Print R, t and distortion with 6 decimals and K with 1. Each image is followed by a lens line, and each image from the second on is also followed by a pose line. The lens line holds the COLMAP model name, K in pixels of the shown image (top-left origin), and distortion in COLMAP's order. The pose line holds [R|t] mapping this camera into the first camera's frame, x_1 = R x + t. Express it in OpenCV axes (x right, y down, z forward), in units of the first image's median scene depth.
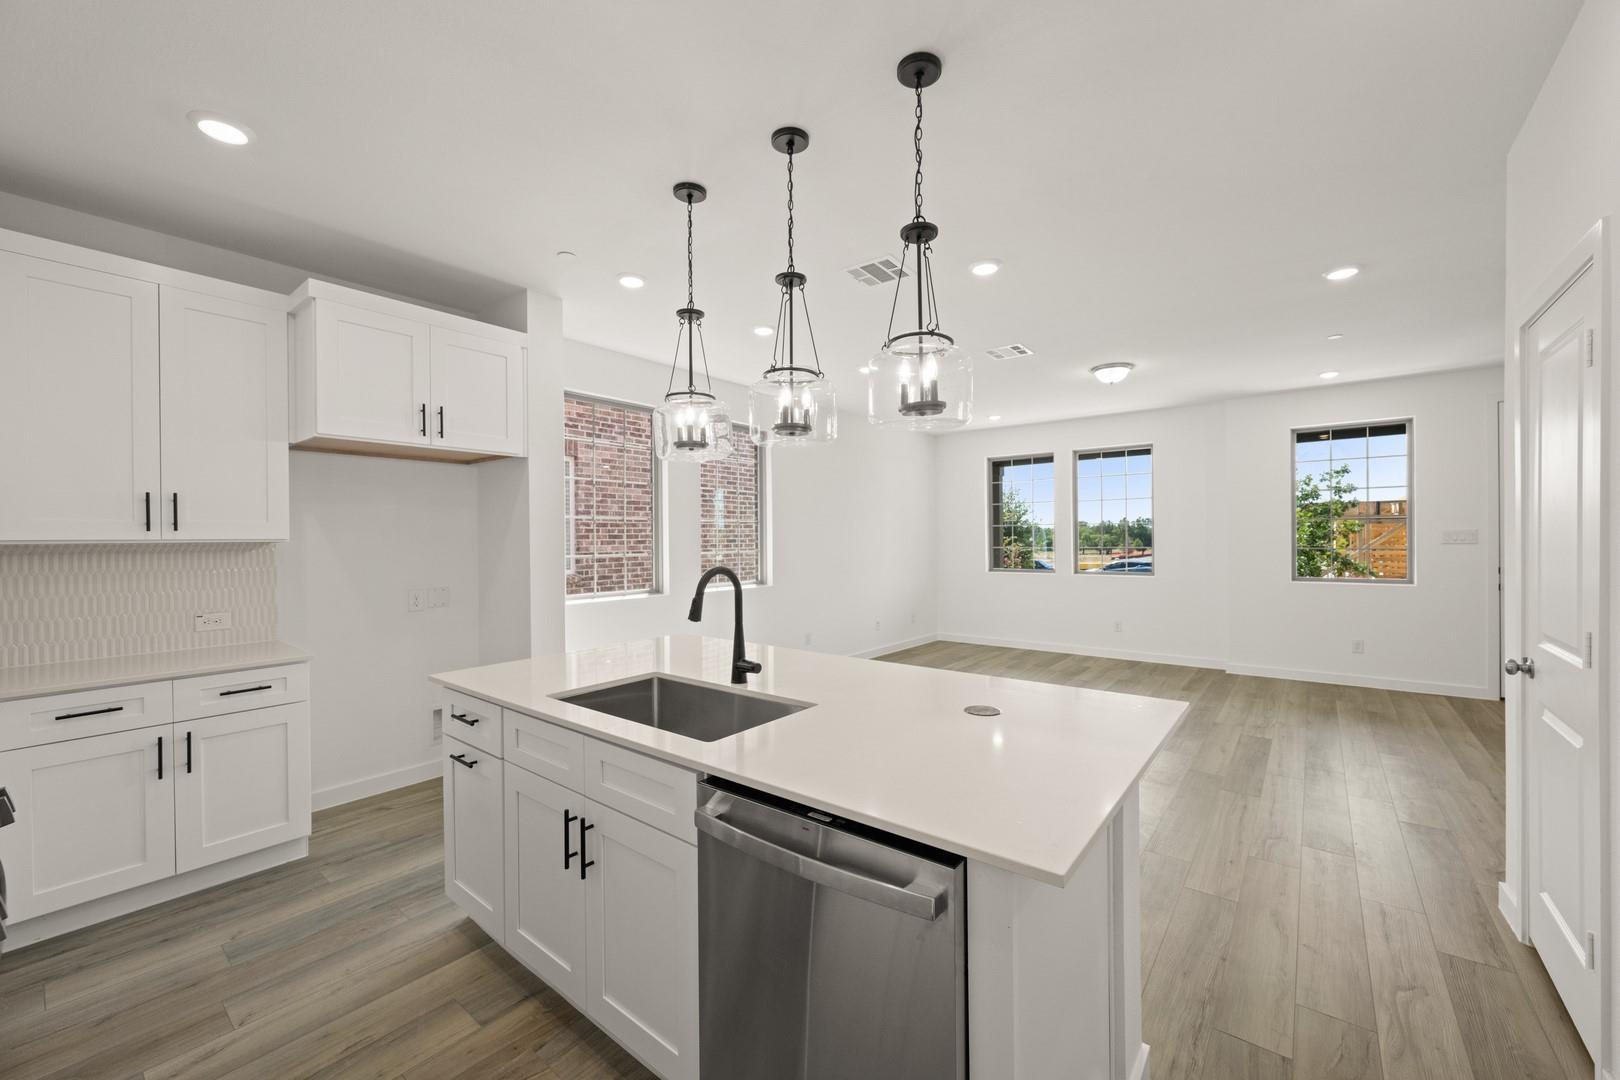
lens RADIAL K [[632.8, 0, 812.9], [0, 632.8, 541.2], [0, 0, 1]] dist [-0.001104, -0.000082]
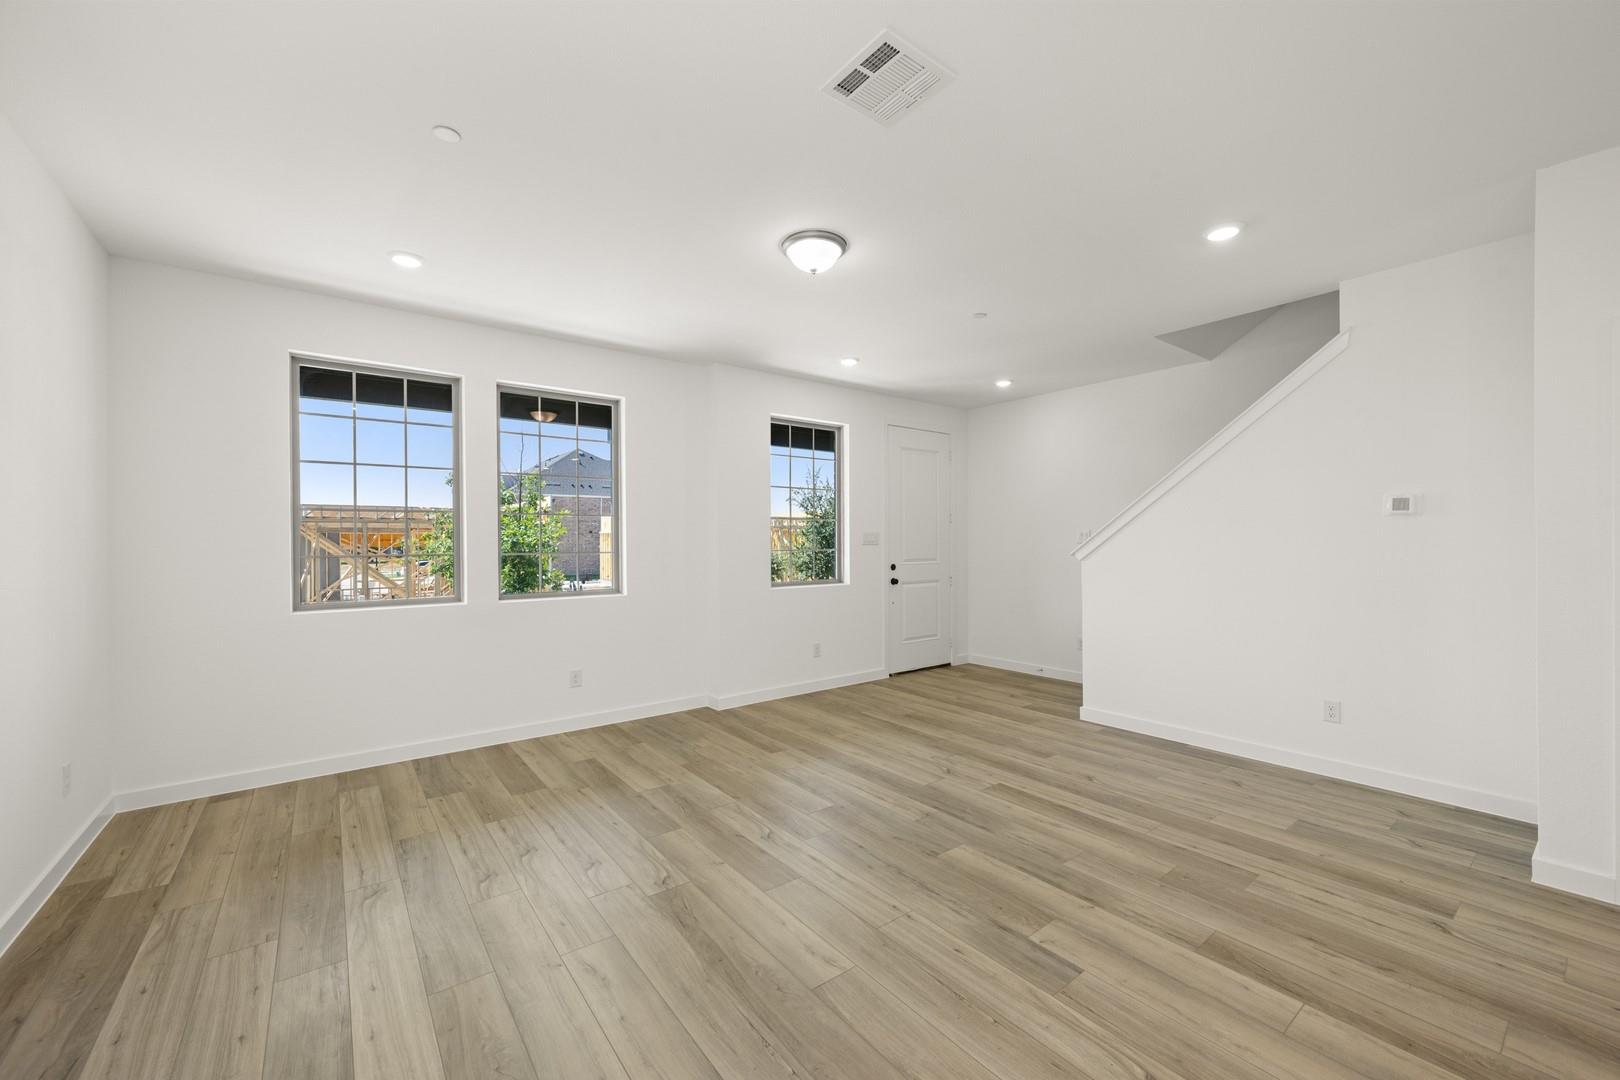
lens RADIAL K [[632.8, 0, 812.9], [0, 632.8, 541.2], [0, 0, 1]] dist [-0.001104, -0.000082]
pose [[0.242107, 0.006939, 0.970225, -0.163742], [0.007279, 0.999933, -0.008968, 0.013016], [-0.970222, 0.009234, 0.242040, 1.423489]]
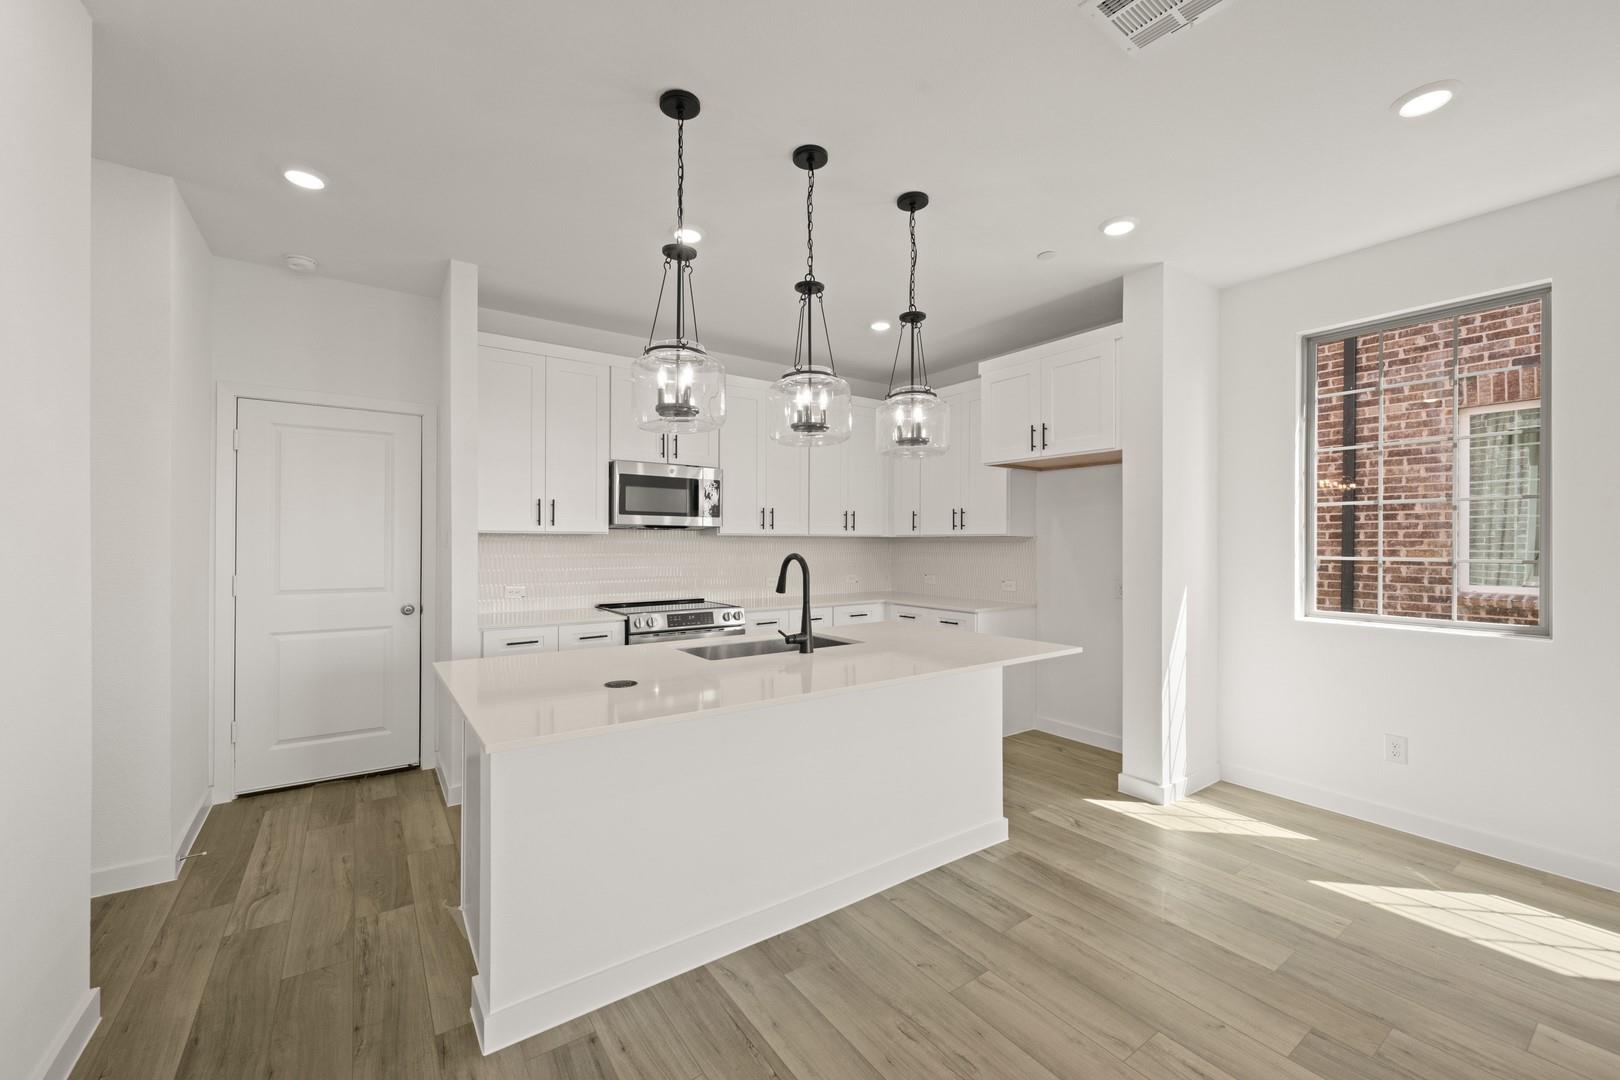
lens RADIAL K [[644.9, 0, 814.4], [0, 644.9, 541.2], [0, 0, 1]] dist [0.000344, 0.000165]
pose [[-0.280289, 0.005150, -0.959902, 0.710413], [-0.005495, 0.999961, 0.006969, 0.005221], [0.959900, 0.007228, -0.280249, 0.922856]]
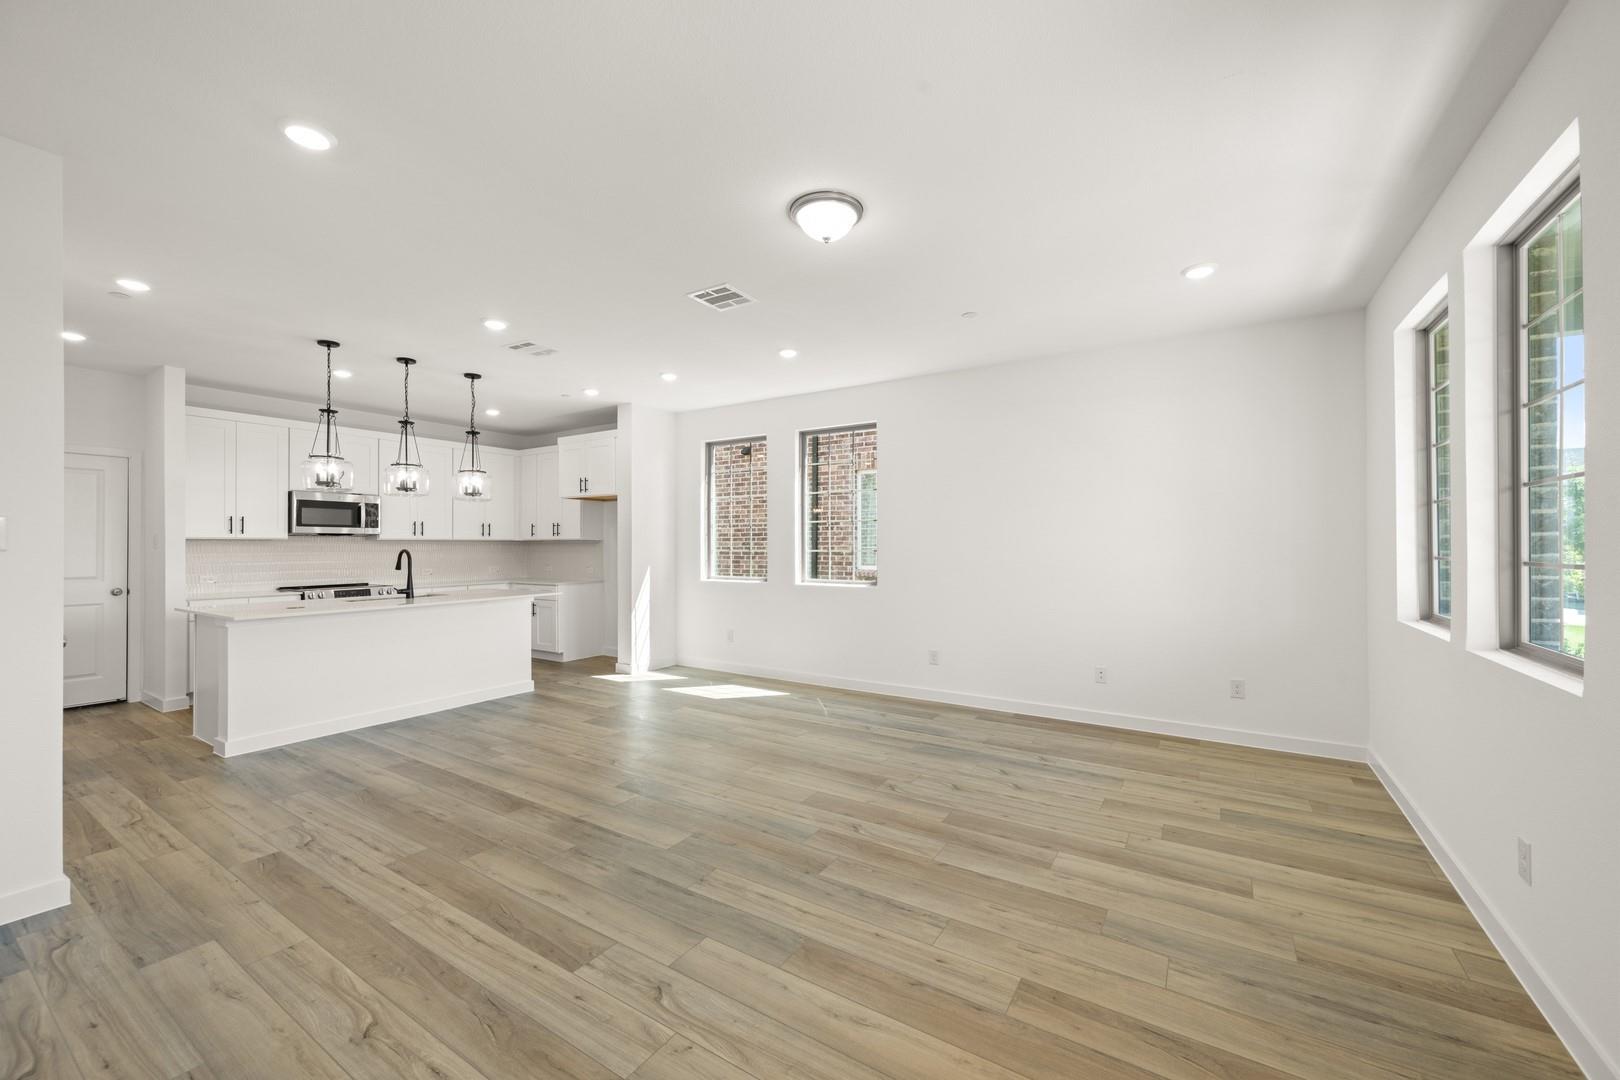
lens RADIAL K [[632.8, 0, 812.9], [0, 632.8, 541.2], [0, 0, 1]] dist [-0.001104, -0.000082]
pose [[0.101748, 0.001480, -0.994809, 1.650188], [-0.003049, 0.999995, 0.001176, 0.000737], [0.994806, 0.002914, 0.101751, 1.550248]]
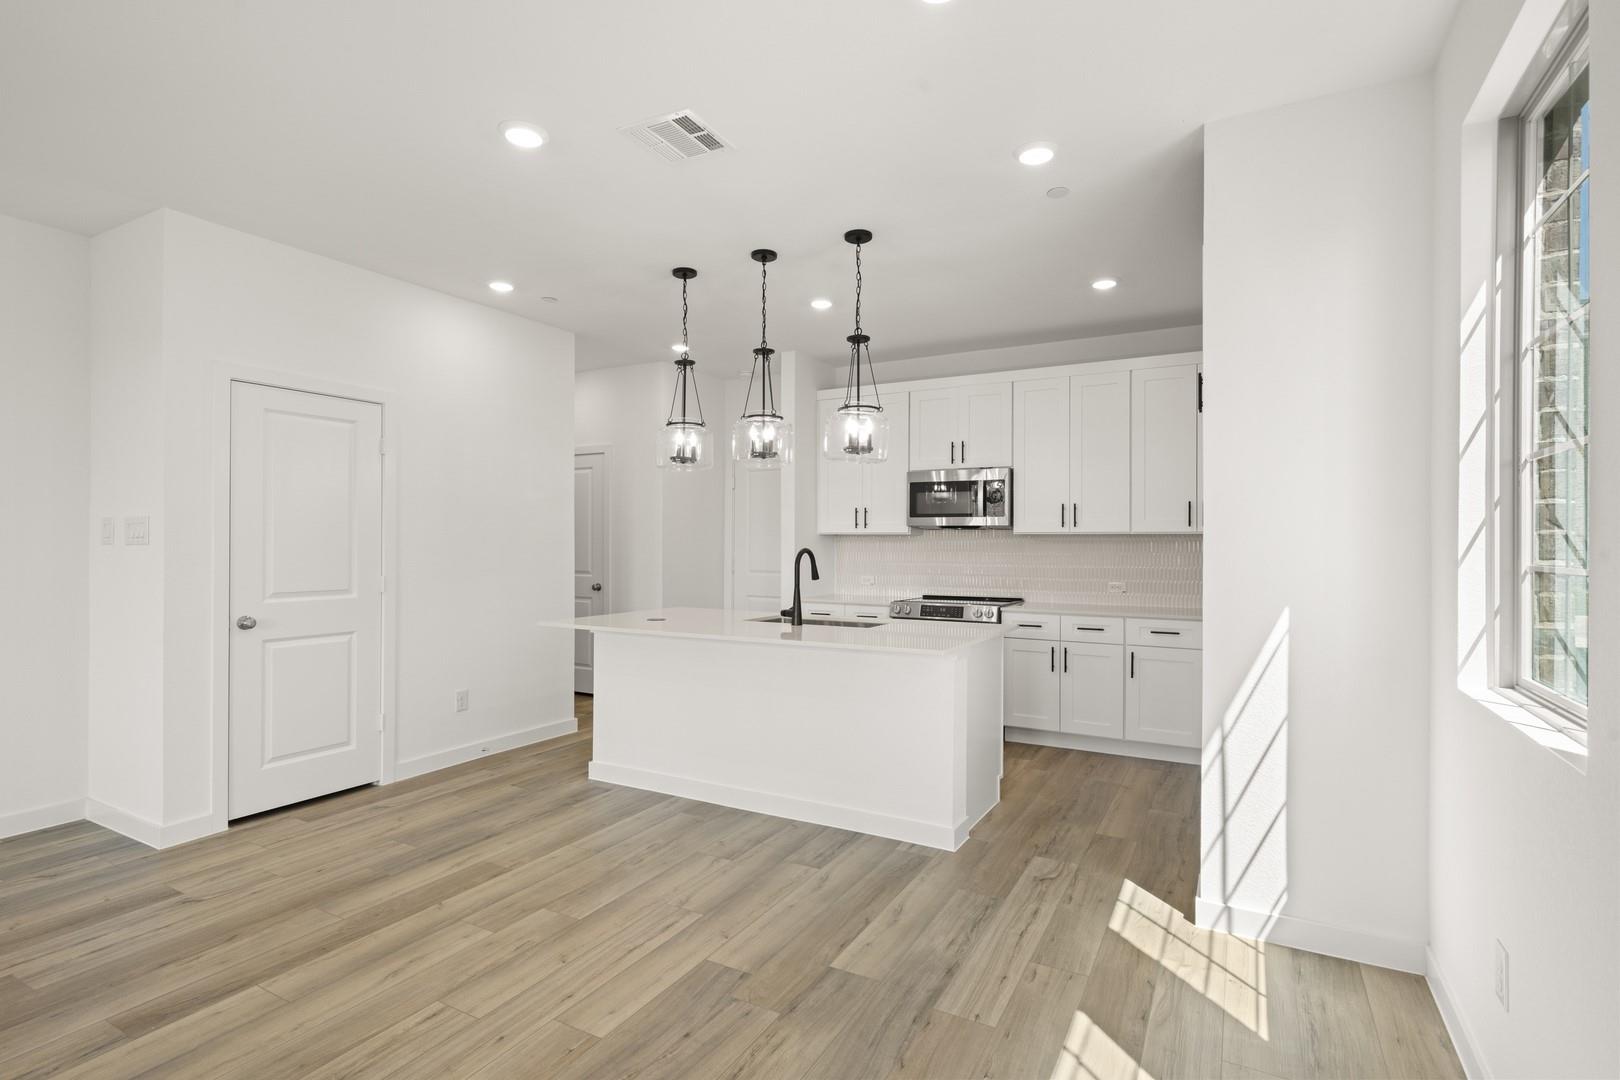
lens RADIAL K [[780.8, 0, 813.6], [0, 780.8, 540.3], [0, 0, 1]] dist [-0.001974, -0.000350]
pose [[-0.986180, 0.003062, -0.165646, 0.107285], [0.002432, 0.999989, 0.004002, 0.008483], [0.165657, 0.003544, -0.986177, 1.951626]]
